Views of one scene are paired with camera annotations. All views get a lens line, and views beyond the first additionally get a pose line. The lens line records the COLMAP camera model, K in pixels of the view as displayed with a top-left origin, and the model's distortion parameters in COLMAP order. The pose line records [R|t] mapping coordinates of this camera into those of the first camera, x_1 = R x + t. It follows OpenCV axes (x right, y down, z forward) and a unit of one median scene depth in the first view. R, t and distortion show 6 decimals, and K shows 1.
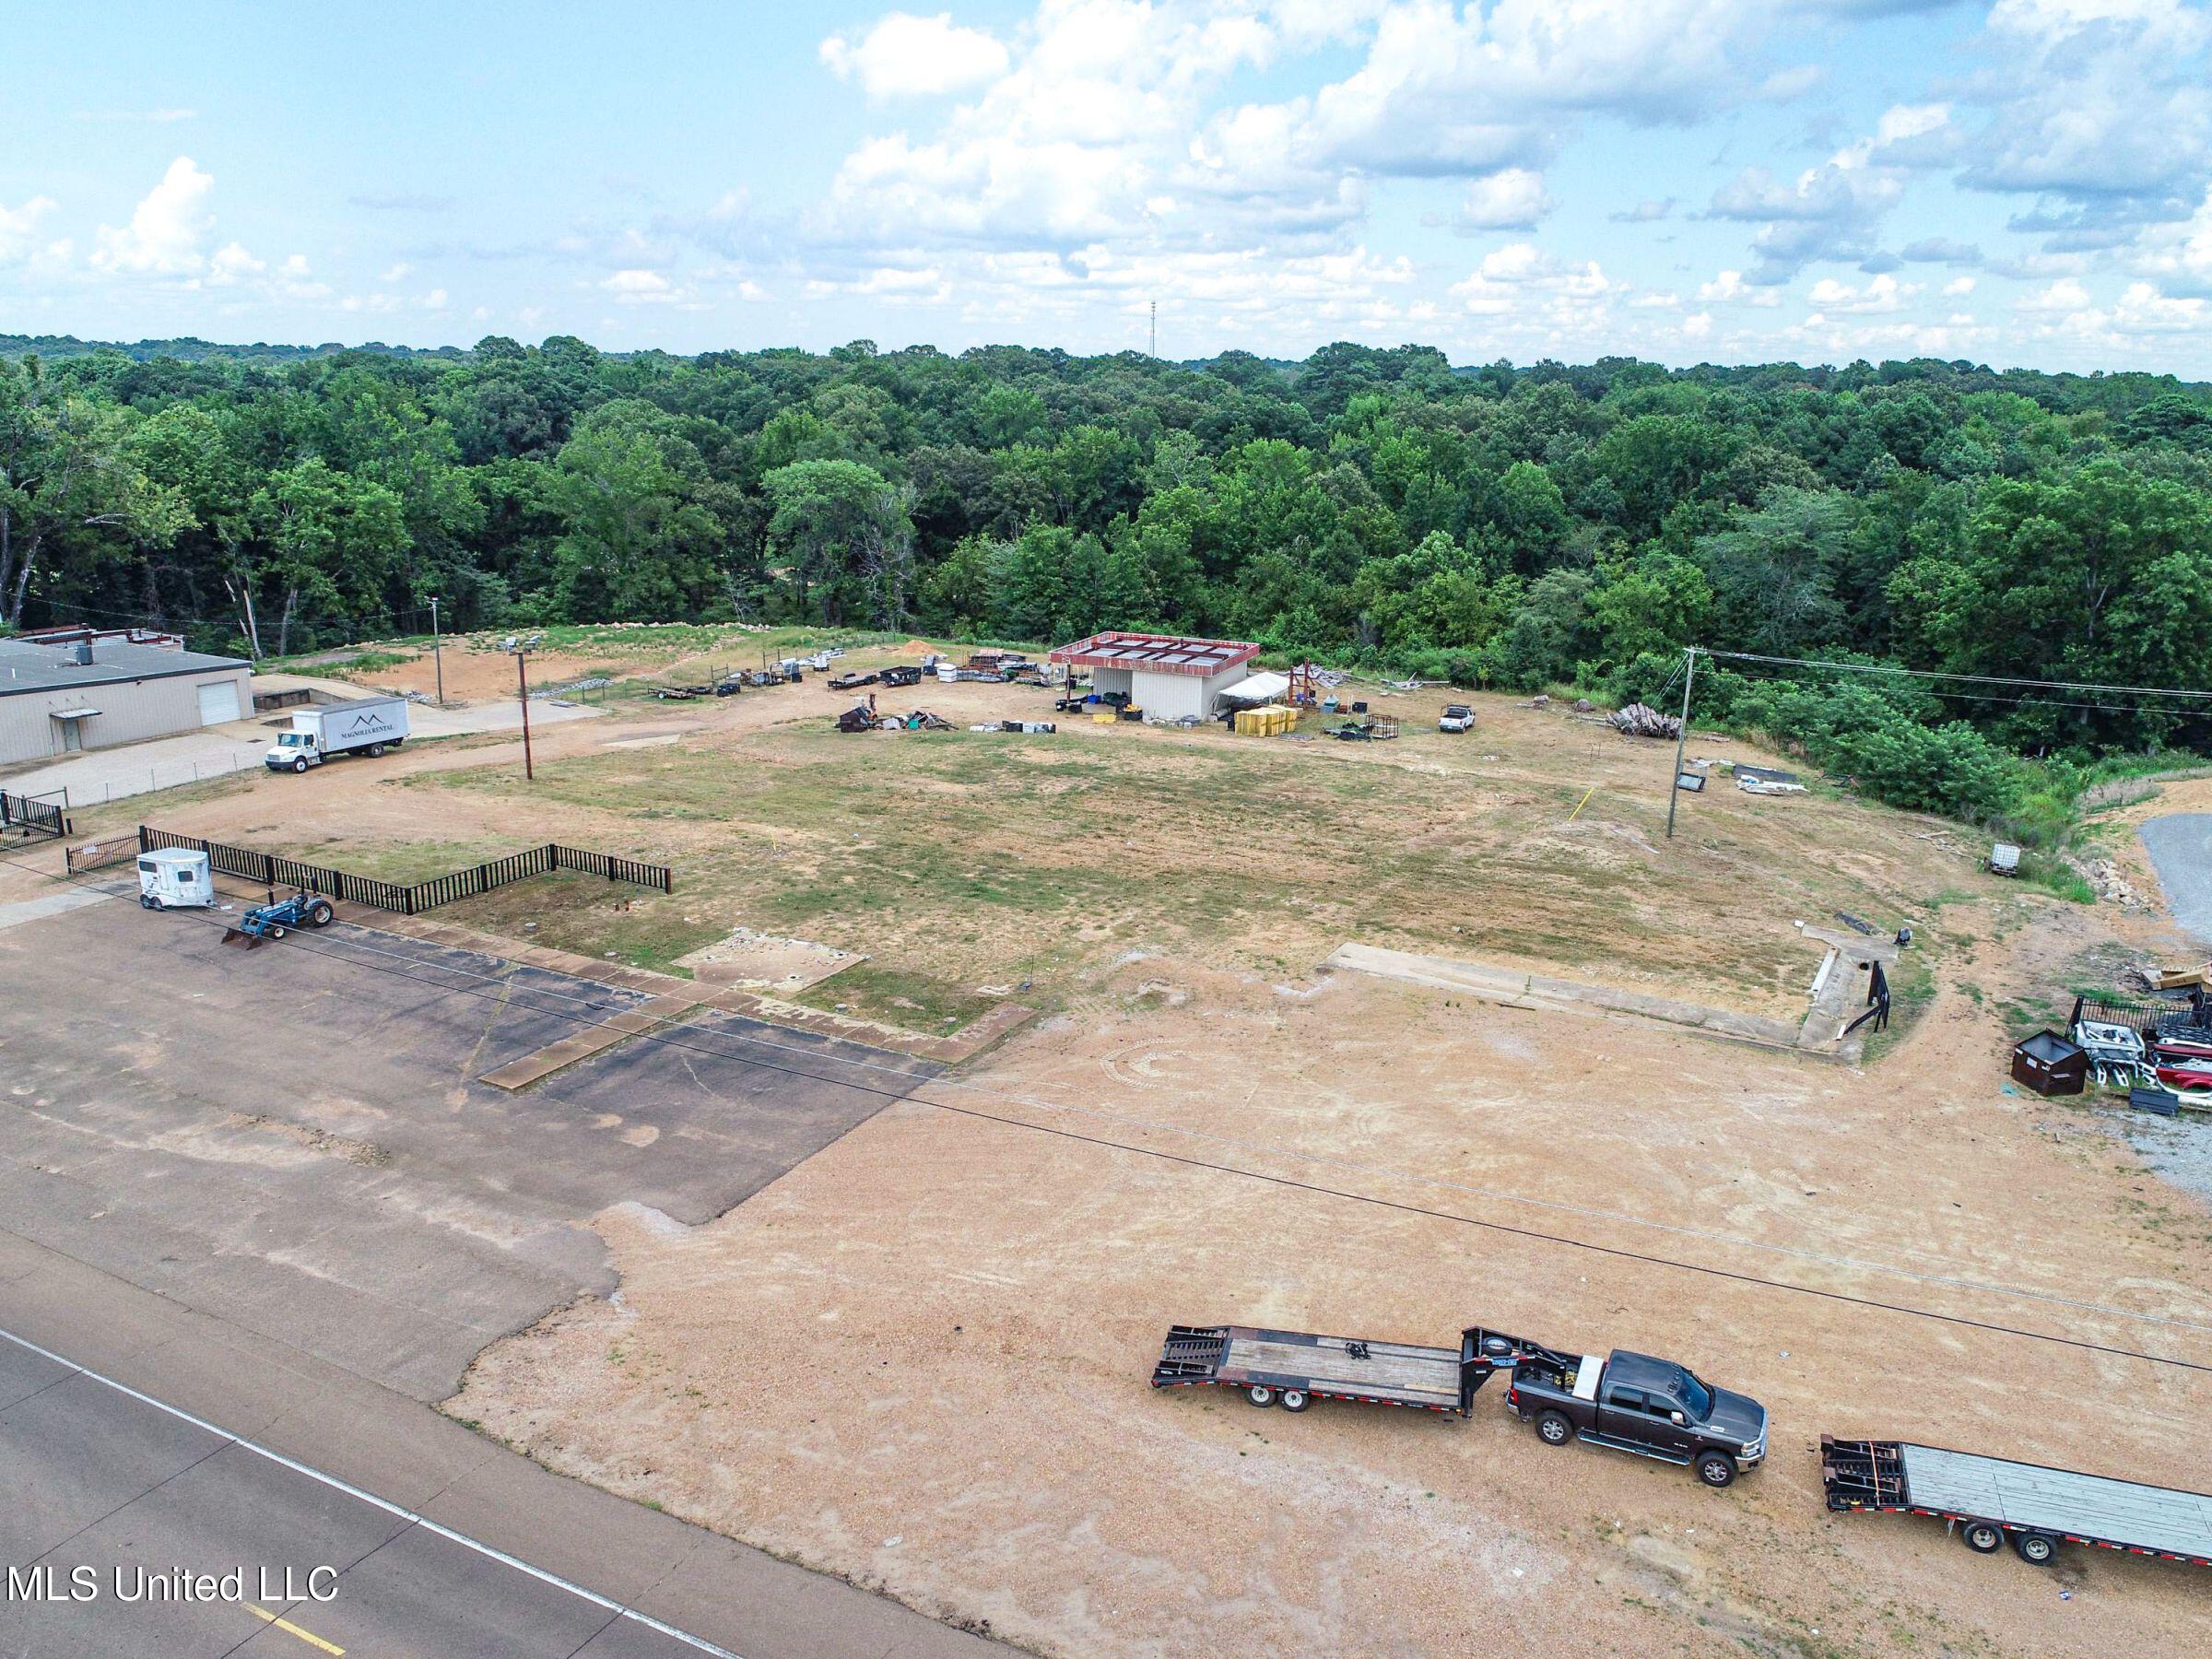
lens RADIAL K [[1659.2, 0, 1129.1], [0, 1659.2, 823.5], [0, 0, 1]] dist [-0.008667, 0.008595]
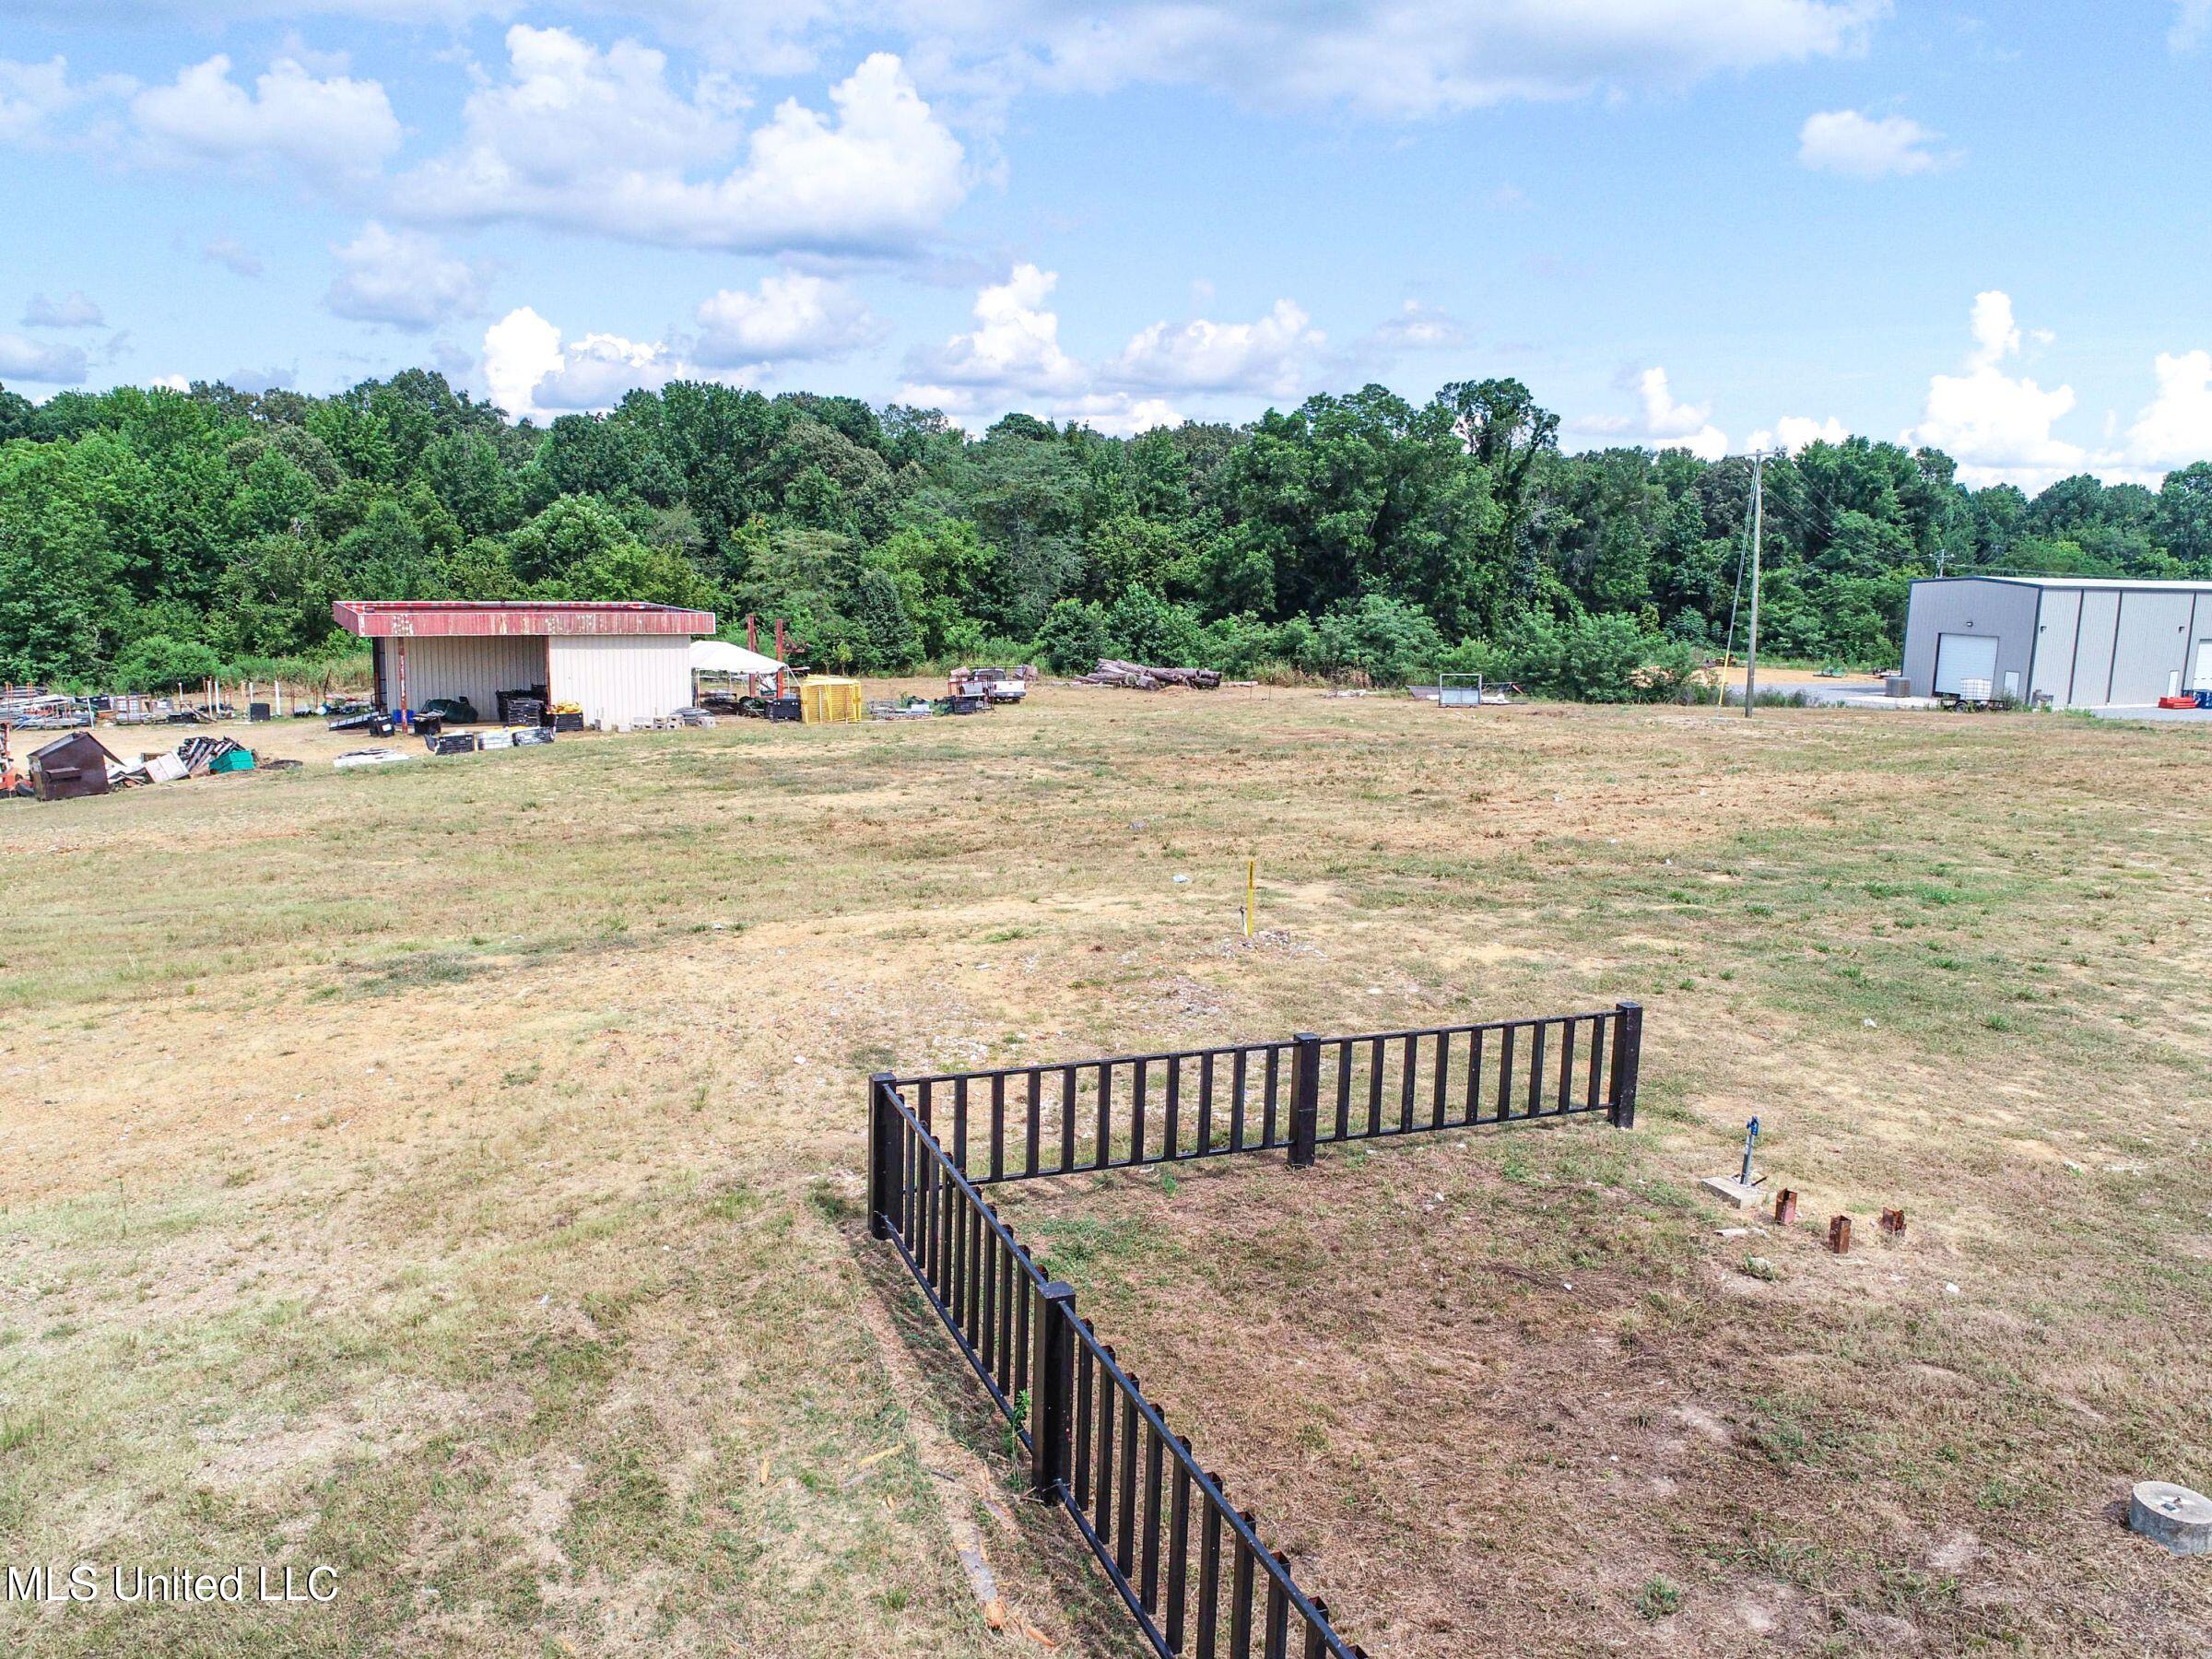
lens RADIAL K [[1661.3, 0, 1127.4], [0, 1661.3, 823.1], [0, 0, 1]] dist [-0.001262, -0.008247]
pose [[0.637378, -0.135414, 0.758559, -0.498424], [0.194671, 0.980801, 0.011516, -0.011234], [-0.745555, 0.140329, 0.651502, 0.947817]]
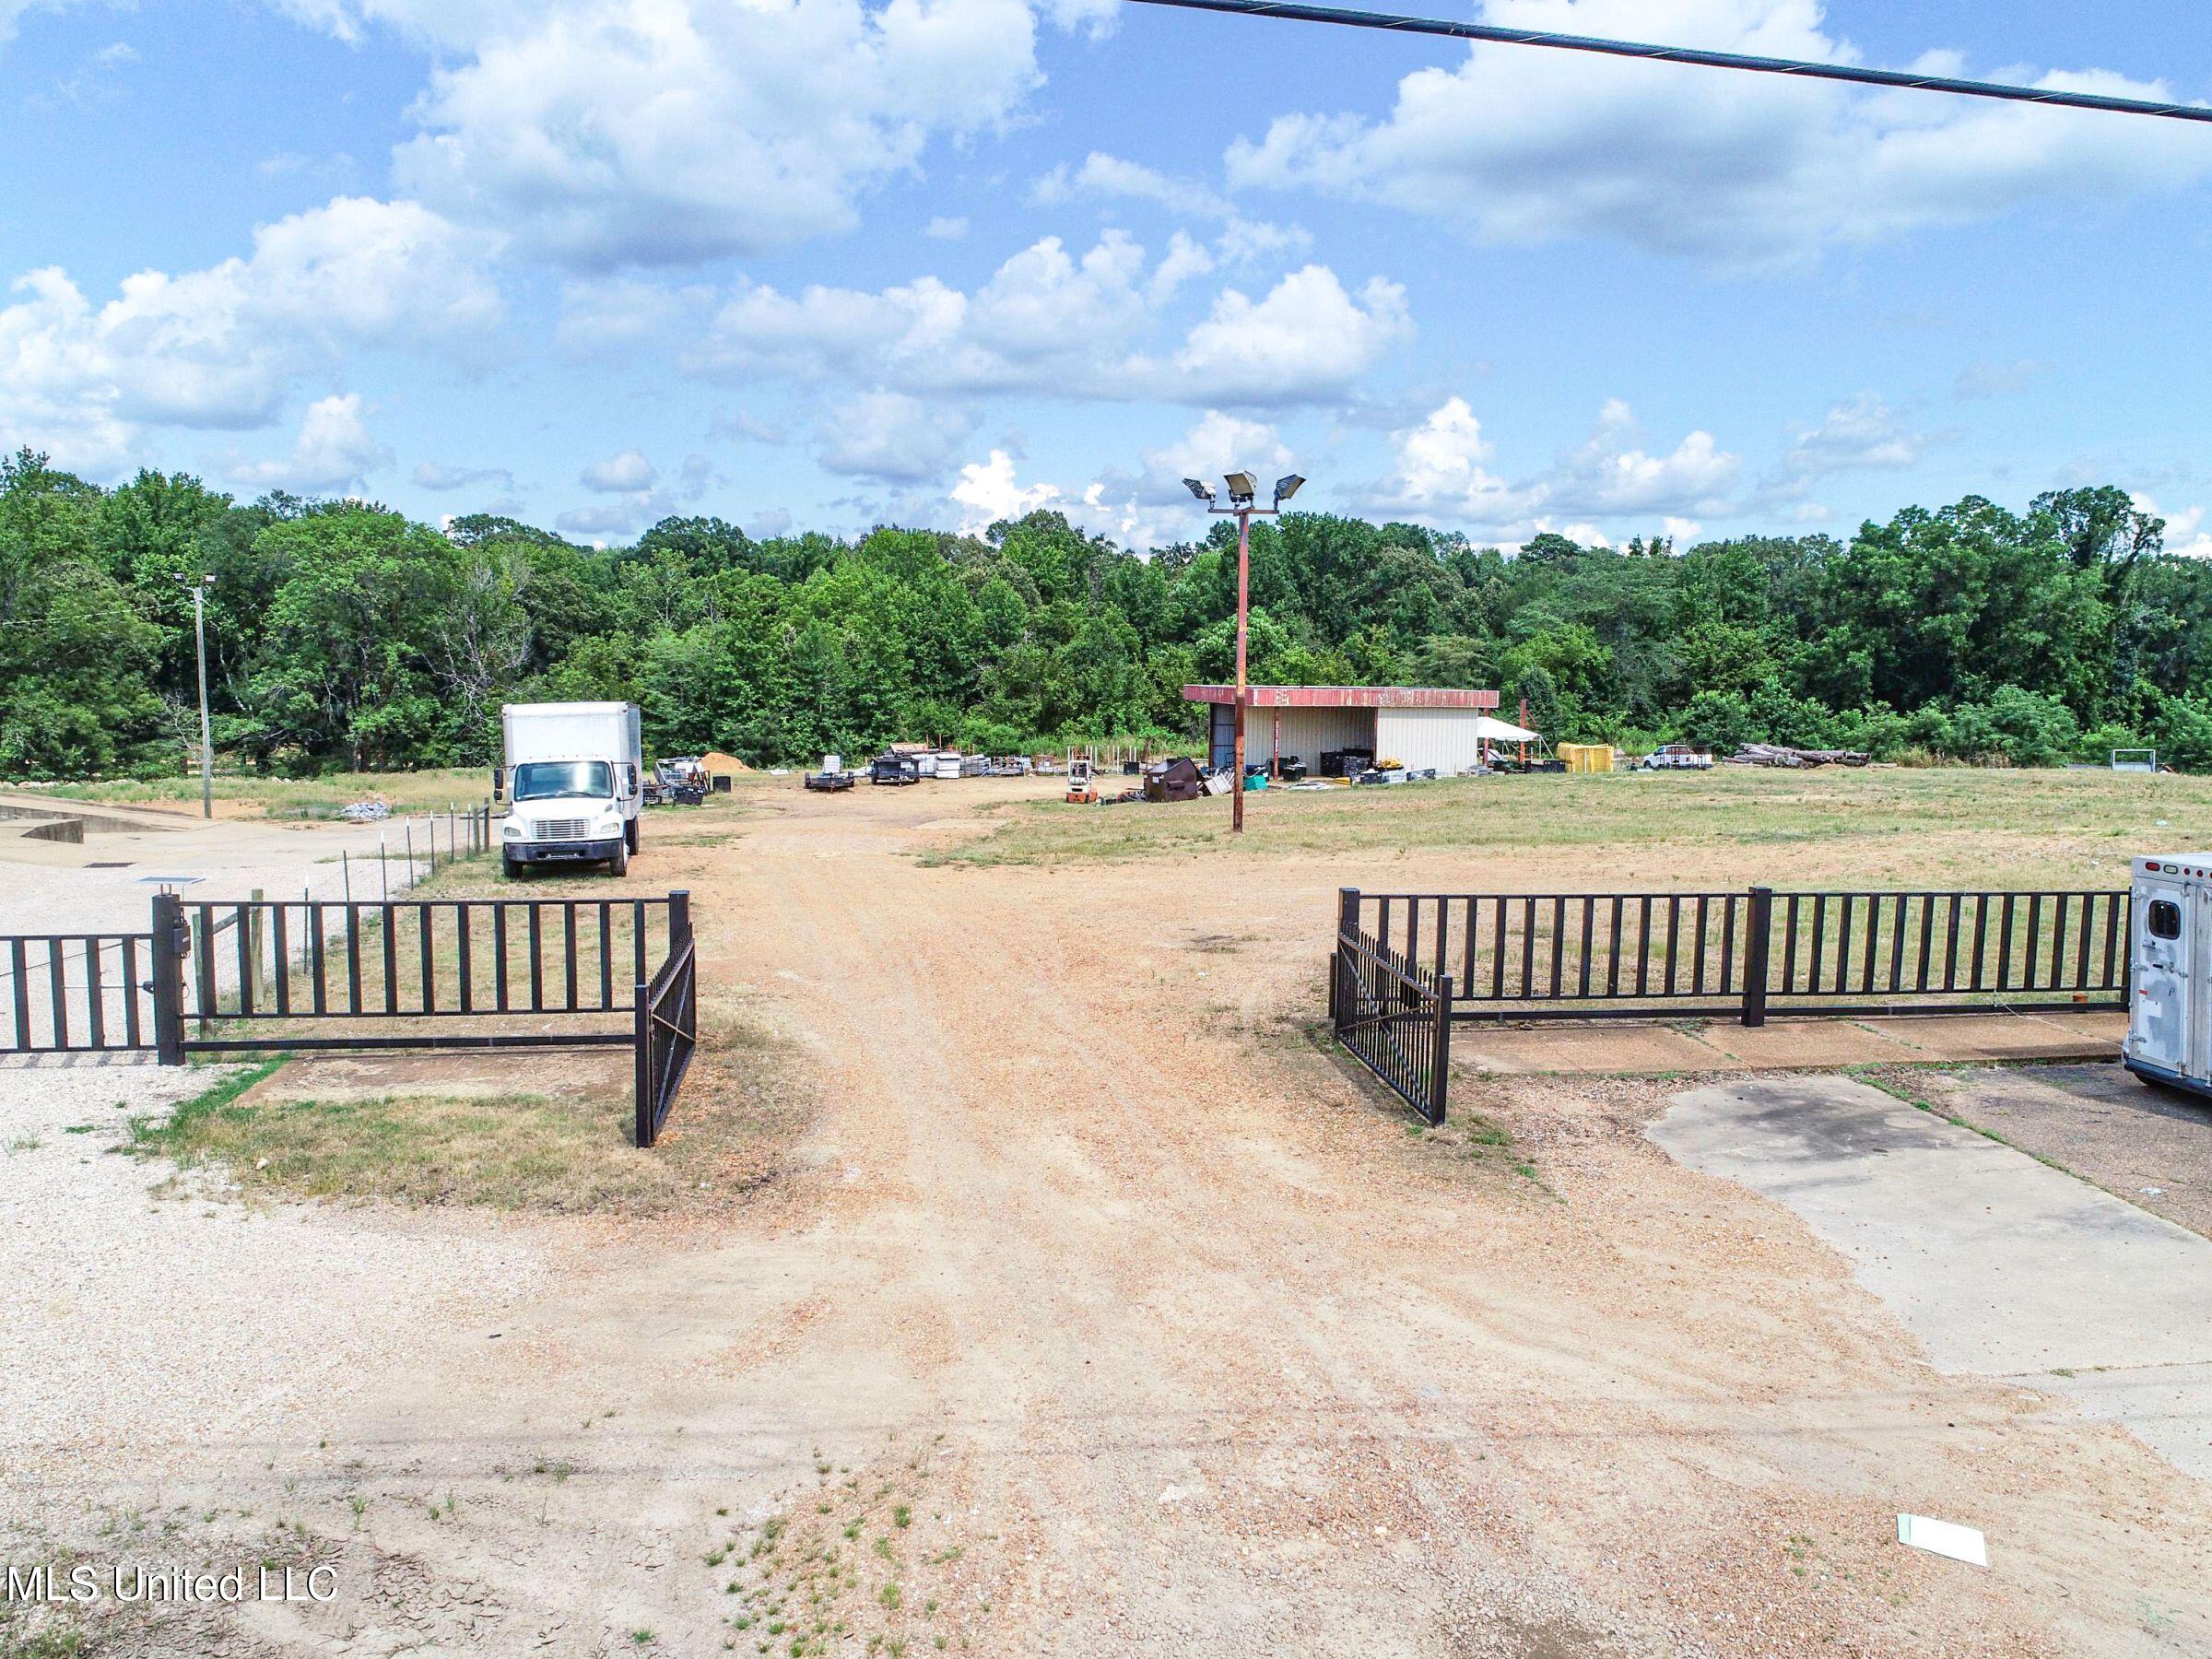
lens RADIAL K [[1661.3, 0, 1127.4], [0, 1661.3, 823.1], [0, 0, 1]] dist [-0.001262, -0.008247]
pose [[0.809273, -0.068218, 0.583458, -0.832149], [0.157930, 0.981932, -0.104245, 0.011651], [-0.565805, 0.176508, 0.805425, 0.930513]]
